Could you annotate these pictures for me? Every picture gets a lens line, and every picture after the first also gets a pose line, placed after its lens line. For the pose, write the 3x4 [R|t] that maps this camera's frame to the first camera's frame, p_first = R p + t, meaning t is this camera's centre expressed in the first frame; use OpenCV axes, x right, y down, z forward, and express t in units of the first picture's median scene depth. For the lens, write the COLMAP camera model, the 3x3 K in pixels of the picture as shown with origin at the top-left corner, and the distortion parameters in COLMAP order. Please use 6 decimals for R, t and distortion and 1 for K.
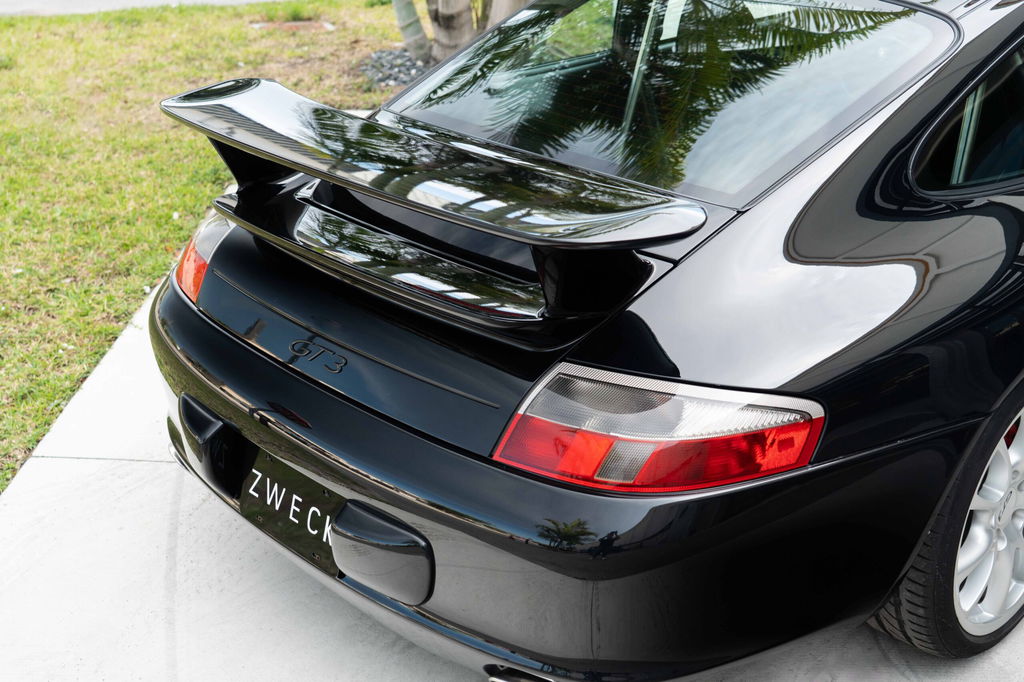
lens RADIAL K [[1305.6, 0, 512.3], [0, 1305.6, 340.3], [0, 0, 1]] dist [0.044273, 0.000000]
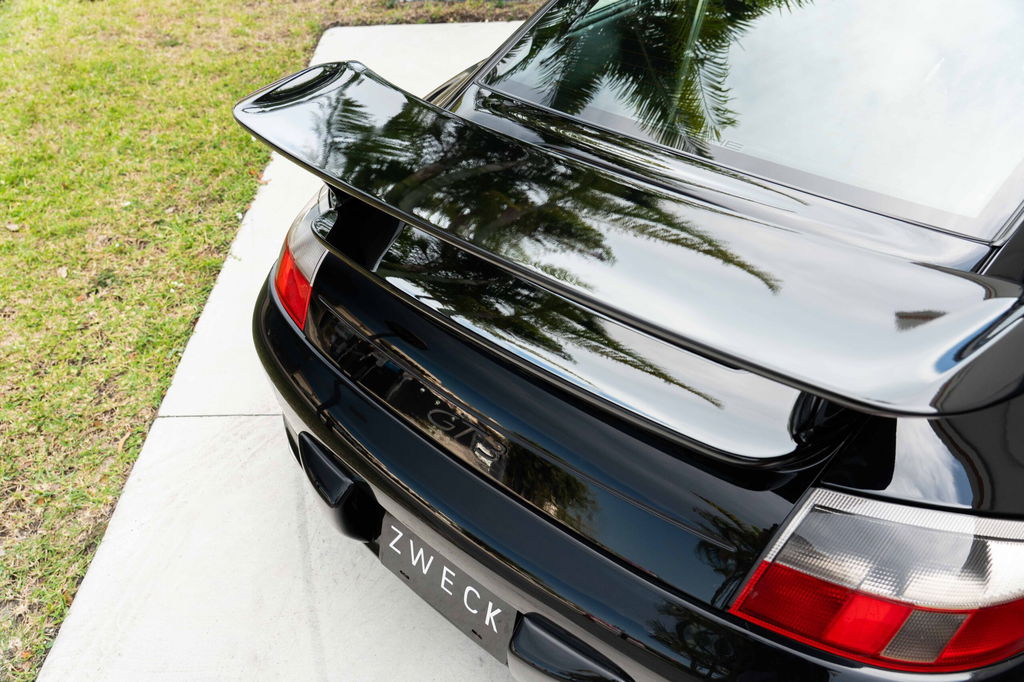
lens RADIAL K [[779.7, 0, 511.8], [0, 779.7, 342.7], [0, 0, 1]] dist [0.006930, 0.001351]
pose [[0.996897, -0.065369, 0.043850, -0.068878], [0.052466, 0.967100, 0.248929, -0.084474], [-0.058679, -0.245856, 0.967529, 0.263027]]
